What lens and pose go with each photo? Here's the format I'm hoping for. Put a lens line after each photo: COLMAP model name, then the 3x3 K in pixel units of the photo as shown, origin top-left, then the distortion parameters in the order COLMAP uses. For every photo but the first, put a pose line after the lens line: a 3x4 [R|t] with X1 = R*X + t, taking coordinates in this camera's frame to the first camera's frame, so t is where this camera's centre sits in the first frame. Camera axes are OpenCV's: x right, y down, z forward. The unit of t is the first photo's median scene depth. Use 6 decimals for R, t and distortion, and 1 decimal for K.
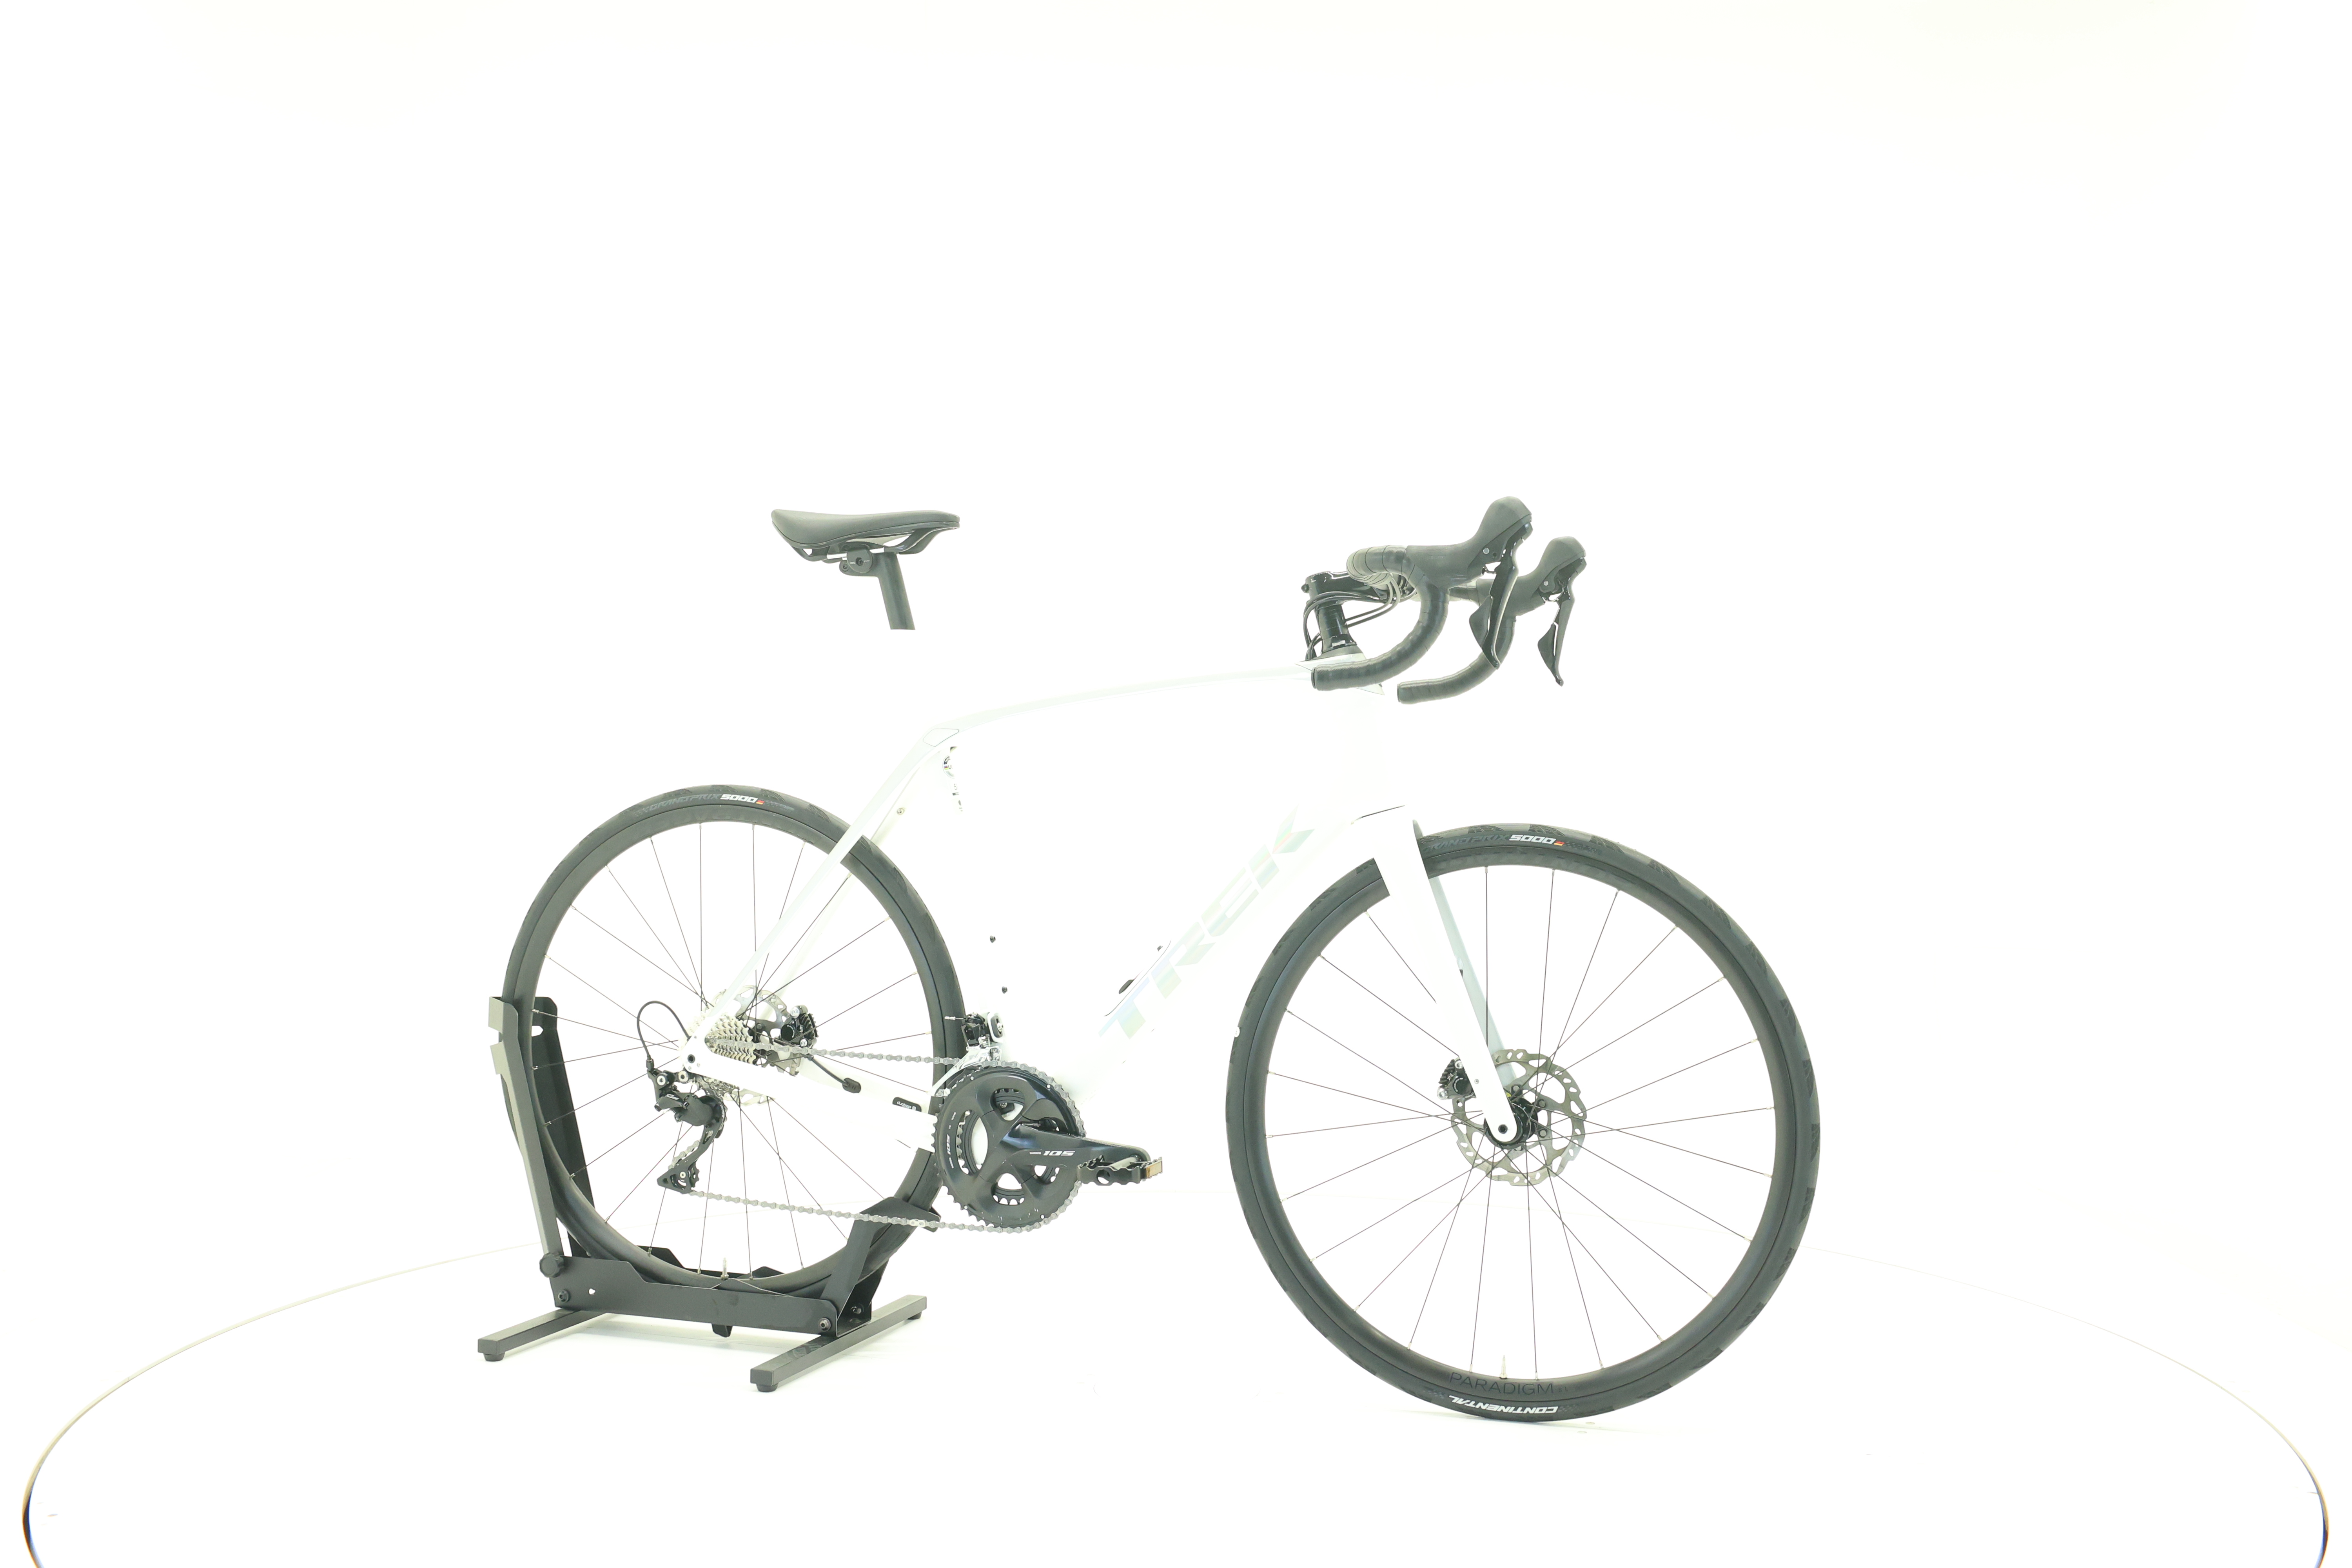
lens RADIAL K [[2482.9, 0, 1172.2], [0, 2482.9, 734.4], [0, 0, 1]] dist [-0.008570, 0.002023]
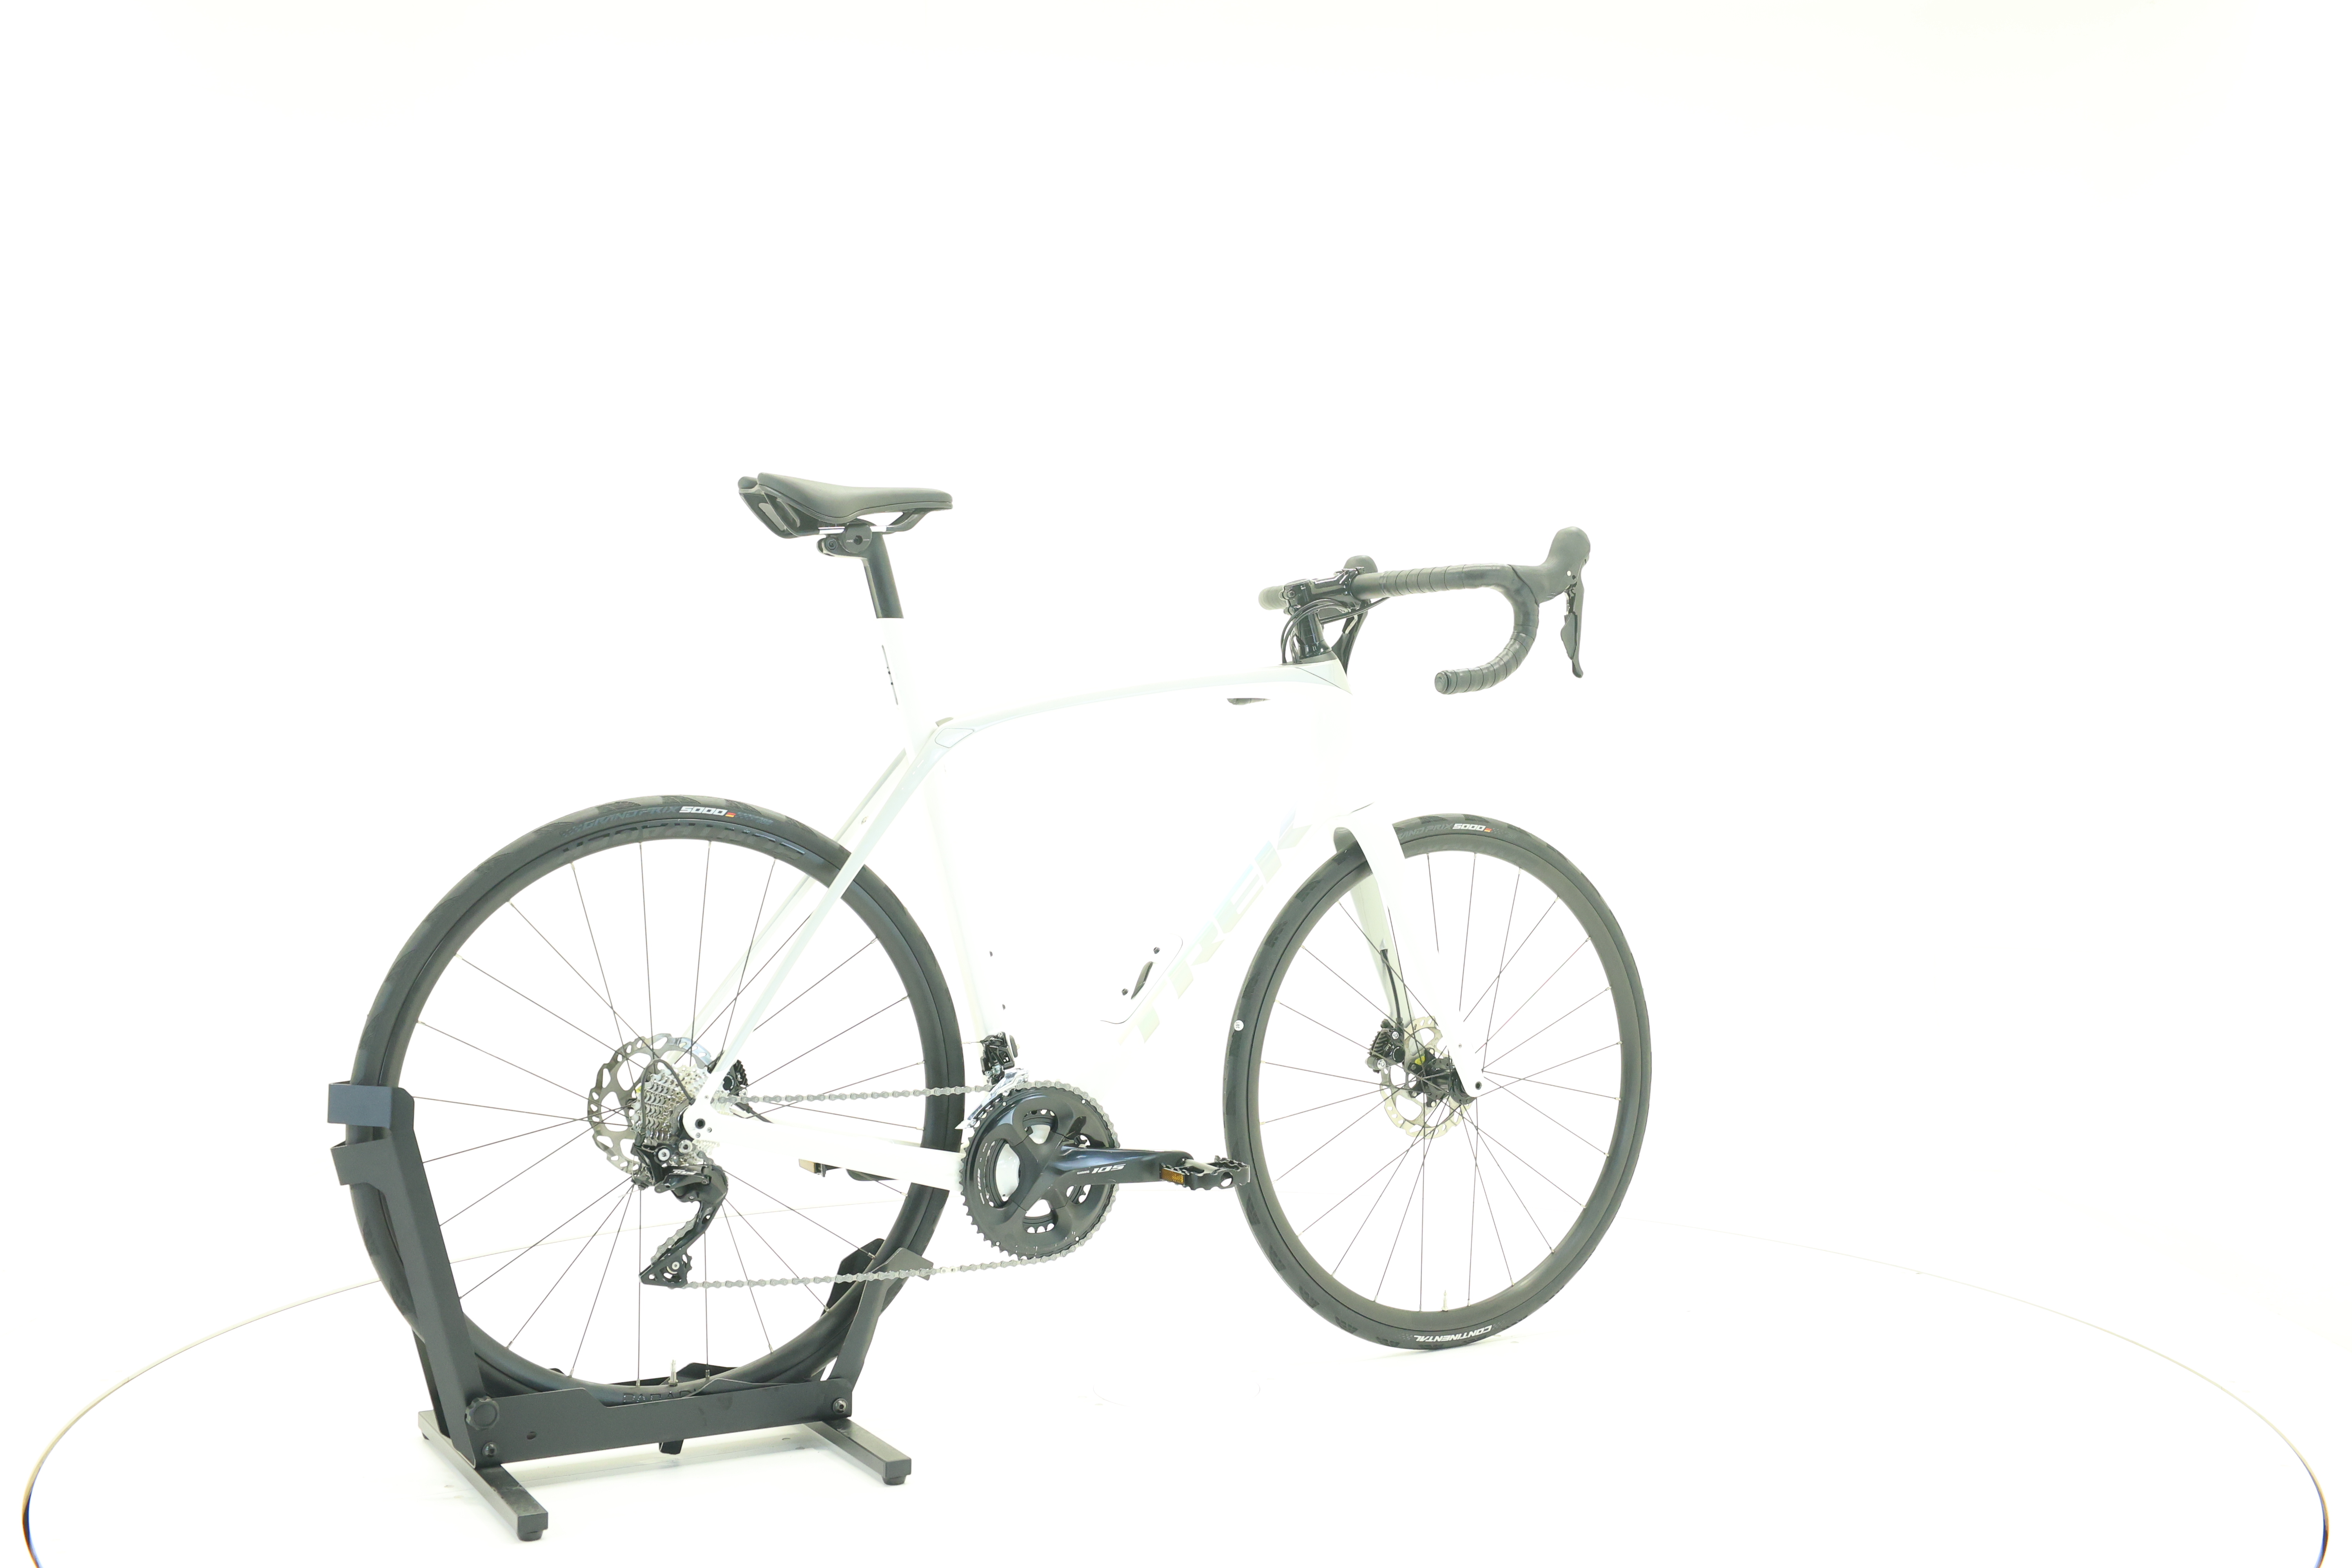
lens RADIAL K [[2482.9, 0, 1172.2], [0, 2482.9, 734.4], [0, 0, 1]] dist [-0.008570, 0.002023]
pose [[0.649053, -0.001882, 0.760741, -0.755972], [-0.000705, 0.999995, 0.003075, -0.003055], [-0.760743, -0.002532, 0.649048, 0.351516]]
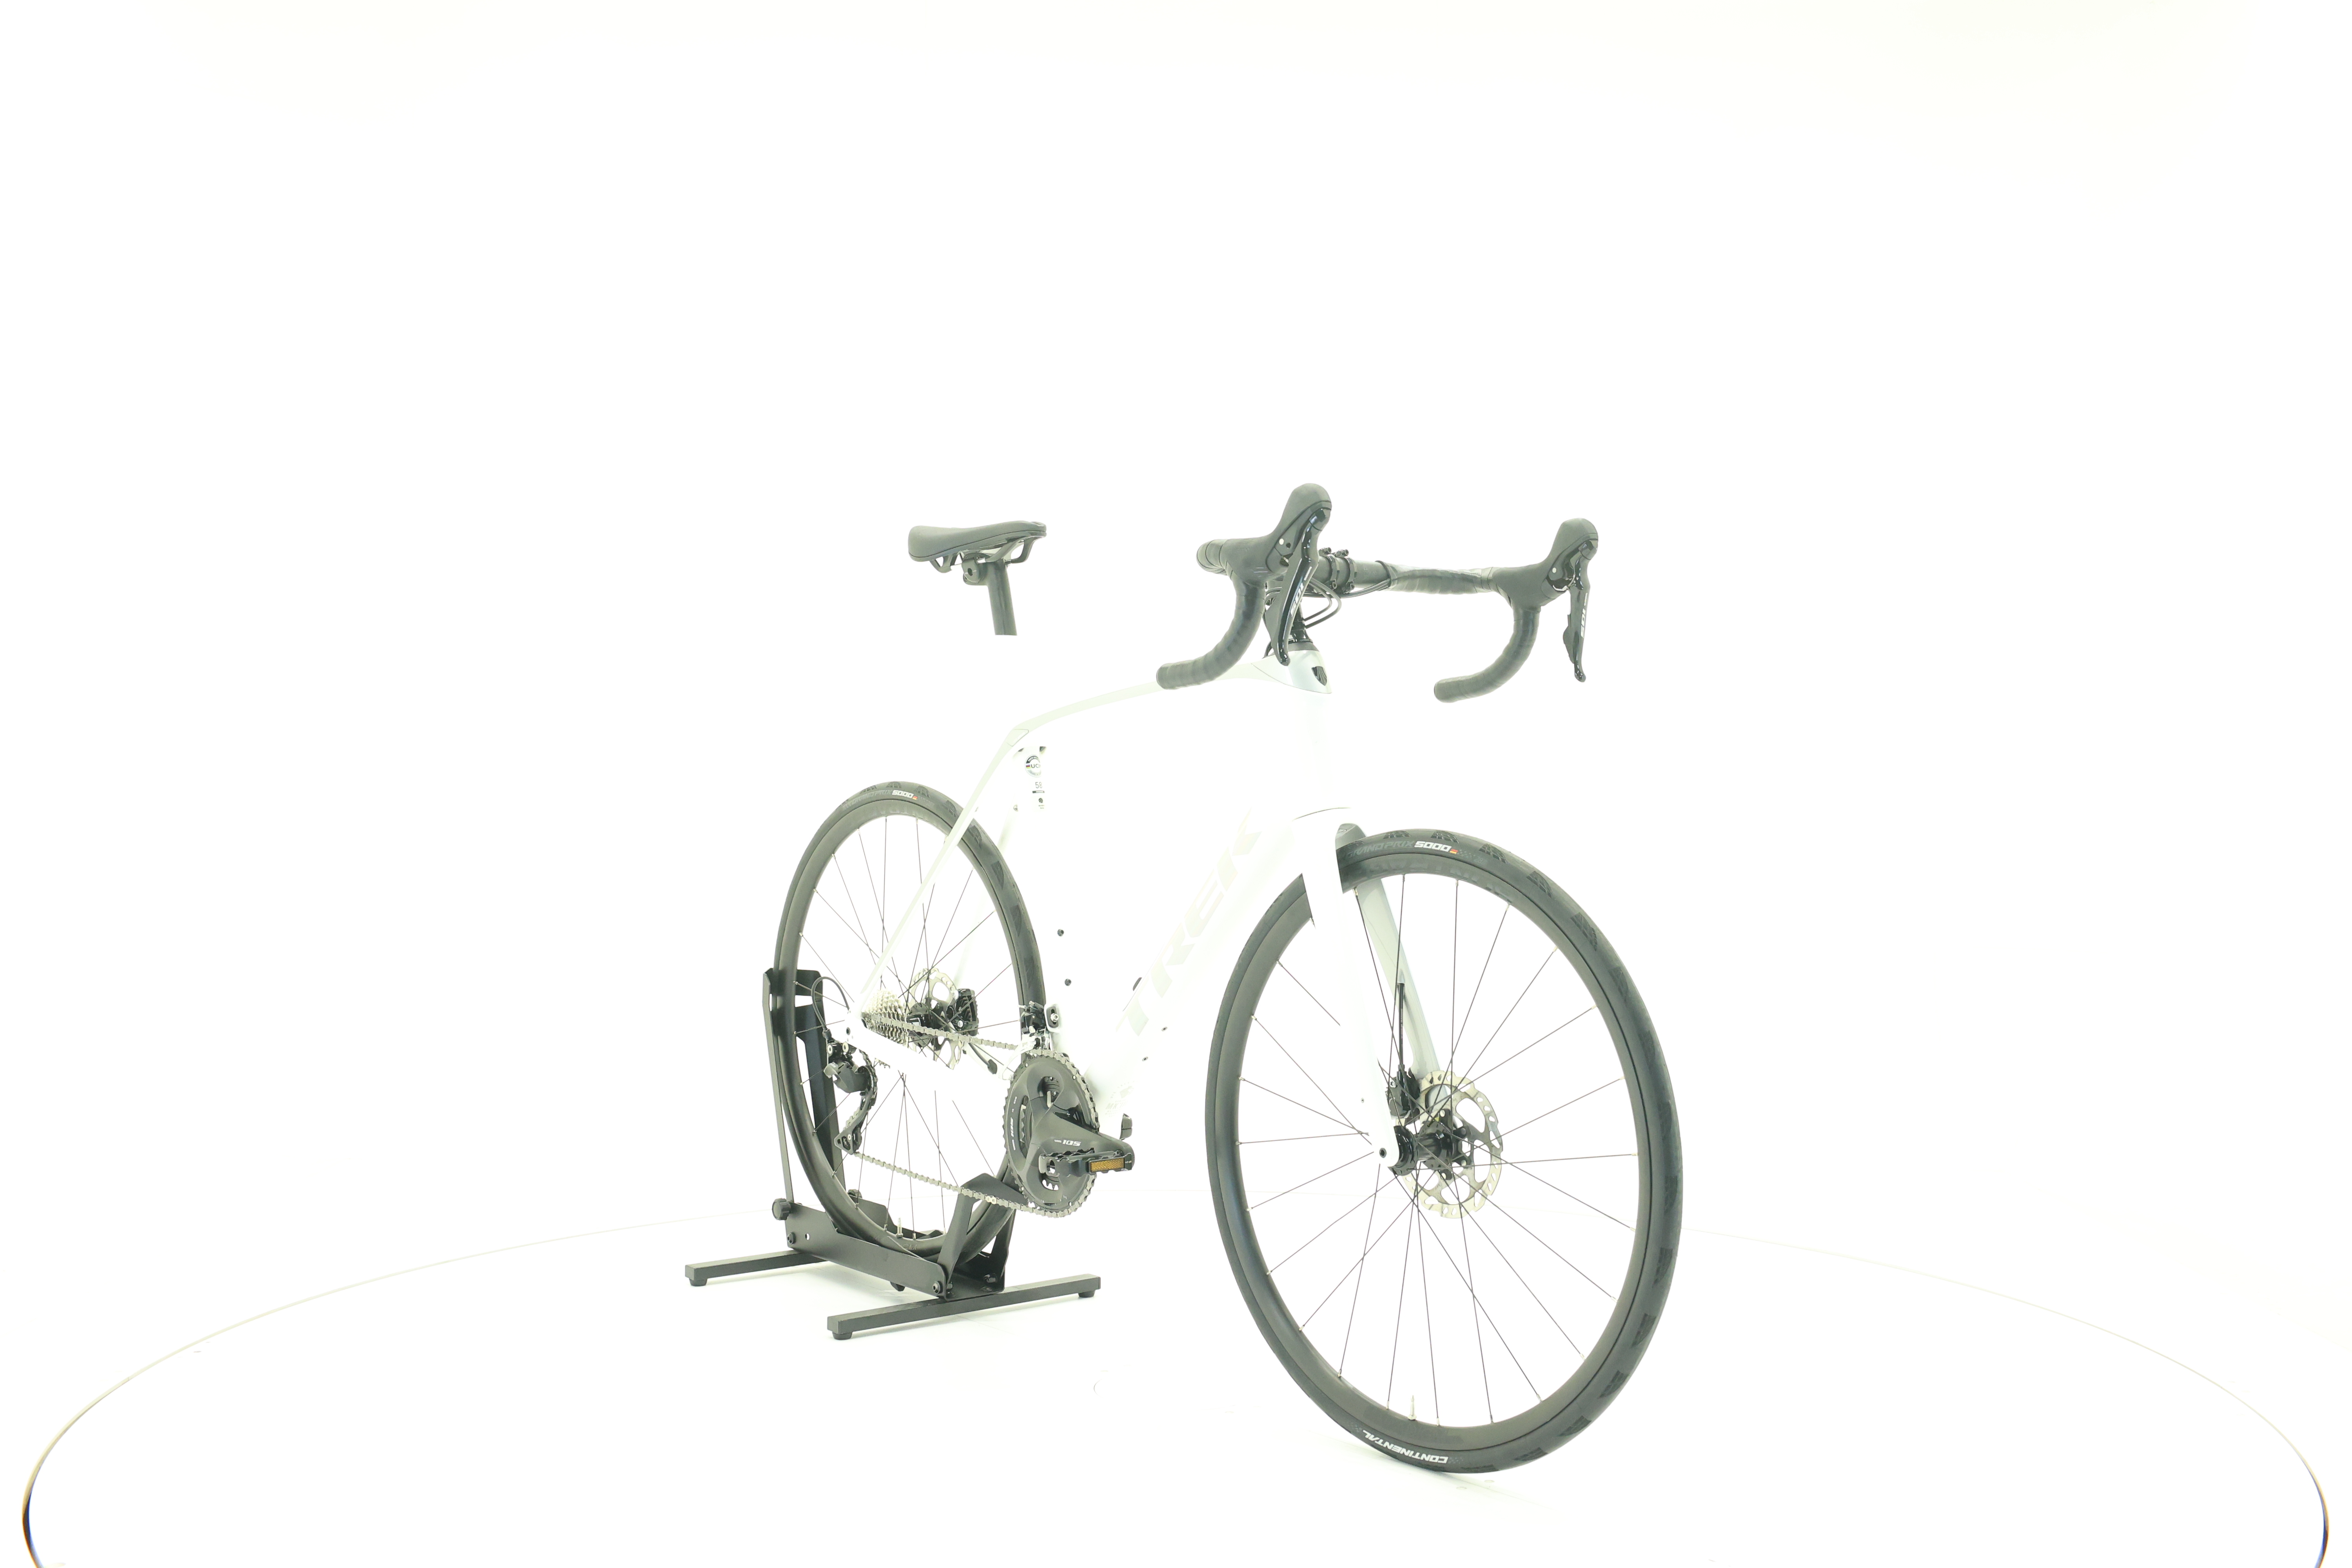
lens RADIAL K [[2482.9, 0, 1172.2], [0, 2482.9, 734.4], [0, 0, 1]] dist [-0.008570, 0.002023]
pose [[0.857427, -0.000175, -0.514606, 0.512522], [-0.001059, 0.999997, -0.002104, 0.002135], [0.514605, 0.002349, 0.857424, 0.140416]]
